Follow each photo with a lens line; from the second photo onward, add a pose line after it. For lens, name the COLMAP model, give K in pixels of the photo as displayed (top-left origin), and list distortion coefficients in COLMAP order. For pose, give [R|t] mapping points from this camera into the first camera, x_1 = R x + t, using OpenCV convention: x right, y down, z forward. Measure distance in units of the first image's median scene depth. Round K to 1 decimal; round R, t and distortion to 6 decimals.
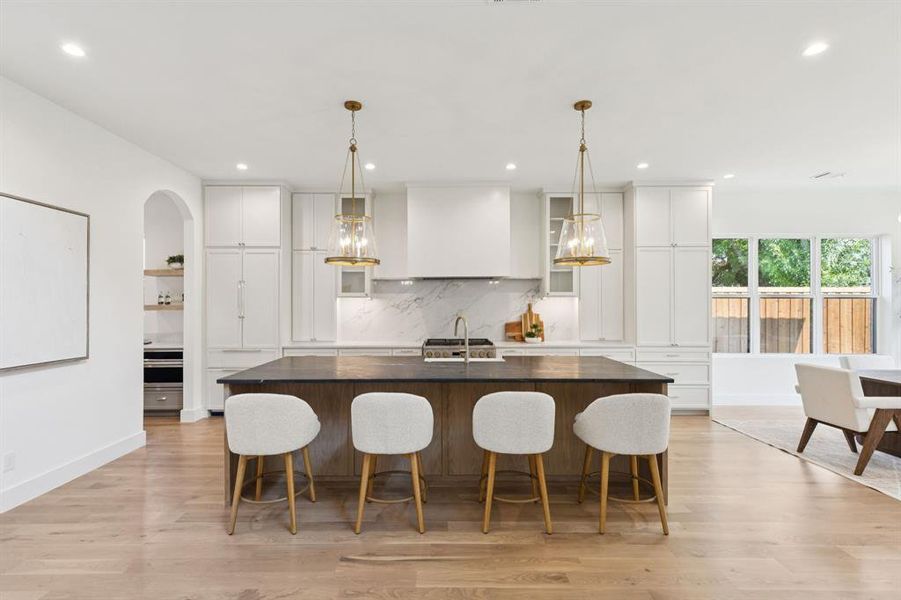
lens RADIAL K [[405.7, 0, 447.6], [0, 405.7, 306.1], [0, 0, 1]] dist [0.015605, -0.000629]
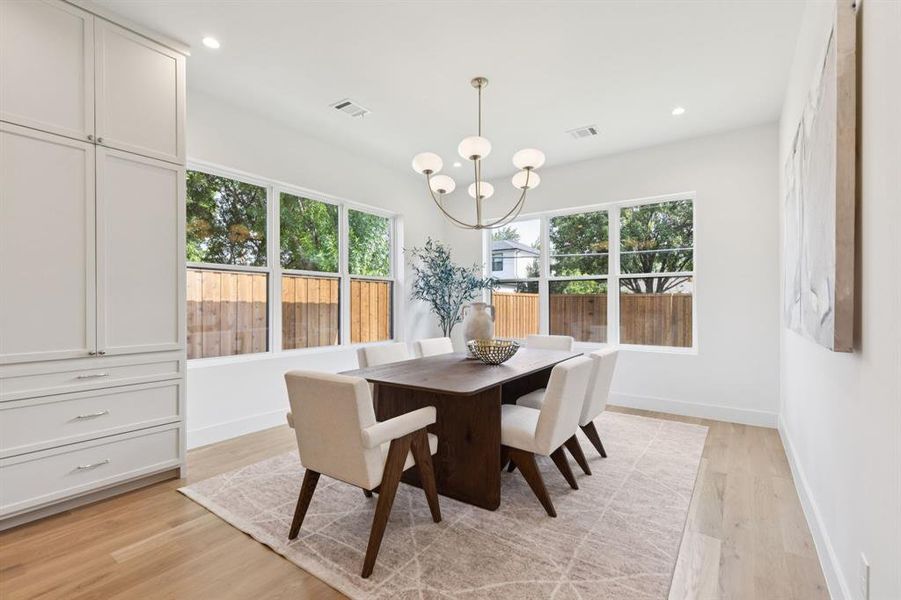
lens RADIAL K [[405.7, 0, 451.7], [0, 405.7, 306.0], [0, 0, 1]] dist [0.015605, -0.000629]
pose [[0.586215, -0.001411, 0.810155, 0.411006], [0.002109, 0.999998, 0.000216, 0.041829], [-0.810153, 0.001582, 0.586216, 0.391617]]
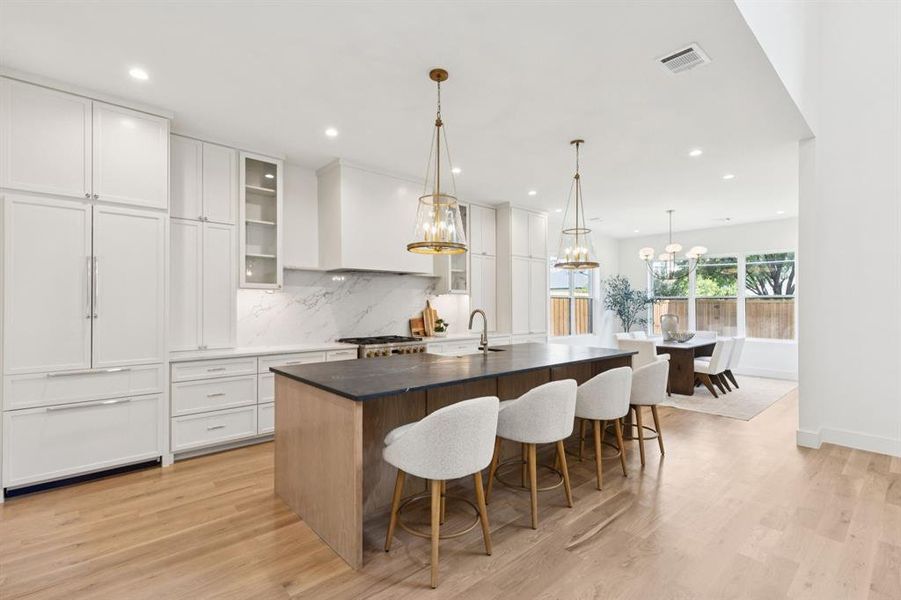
lens RADIAL K [[405.7, 0, 454.8], [0, 405.7, 302.5], [0, 0, 1]] dist [0.015605, -0.000629]
pose [[0.751776, 0.006670, 0.659385, -0.480681], [-0.001061, 0.999960, -0.008906, 0.010118], [-0.659418, 0.005996, 0.751752, 0.182559]]
